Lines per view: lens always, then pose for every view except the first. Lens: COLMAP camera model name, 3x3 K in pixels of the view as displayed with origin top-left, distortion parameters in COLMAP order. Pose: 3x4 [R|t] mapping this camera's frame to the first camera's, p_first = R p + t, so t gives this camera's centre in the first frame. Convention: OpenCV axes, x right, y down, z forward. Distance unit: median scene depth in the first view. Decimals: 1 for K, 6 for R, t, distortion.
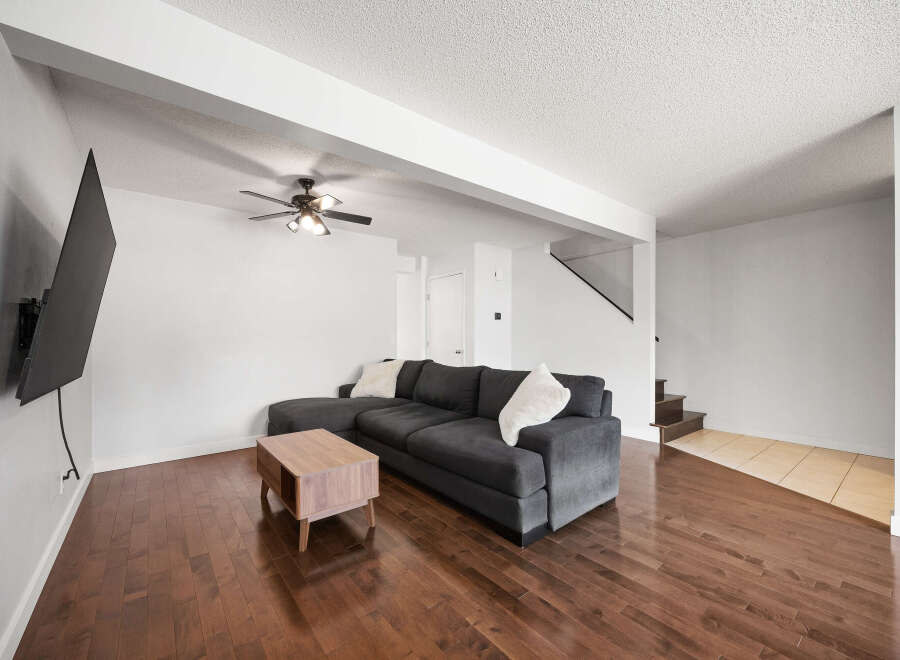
lens RADIAL K [[383.1, 0, 450.5], [0, 383.1, 339.3], [0, 0, 1]] dist [-0.000542, -0.000044]
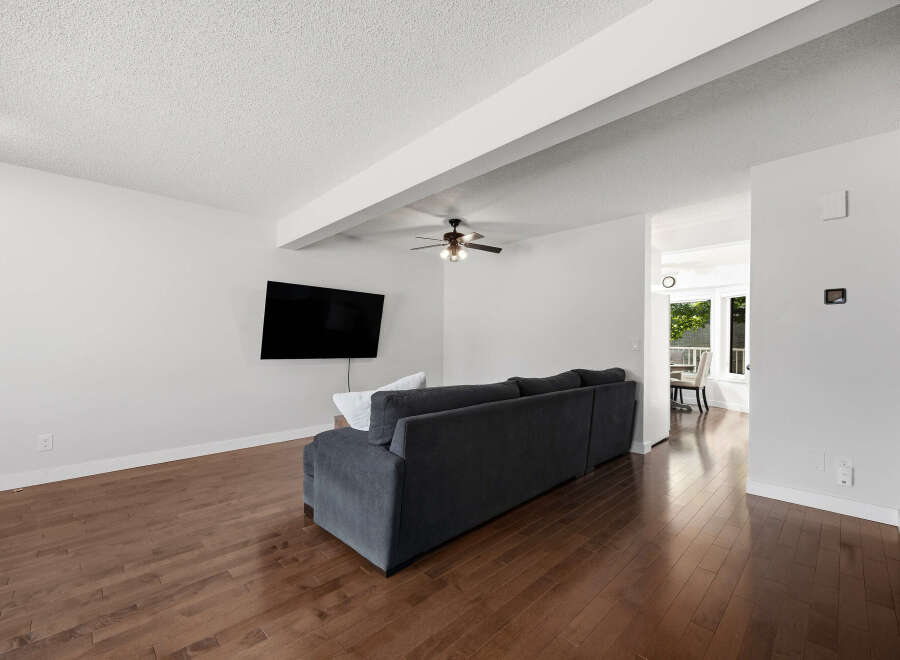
lens RADIAL K [[383.1, 0, 450.5], [0, 383.1, 339.3], [0, 0, 1]] dist [-0.000542, -0.000044]
pose [[0.100967, 0.004881, -0.994878, 1.605796], [-0.004217, 0.999981, 0.004478, -0.024323], [0.994881, 0.003743, 0.100986, 1.479448]]
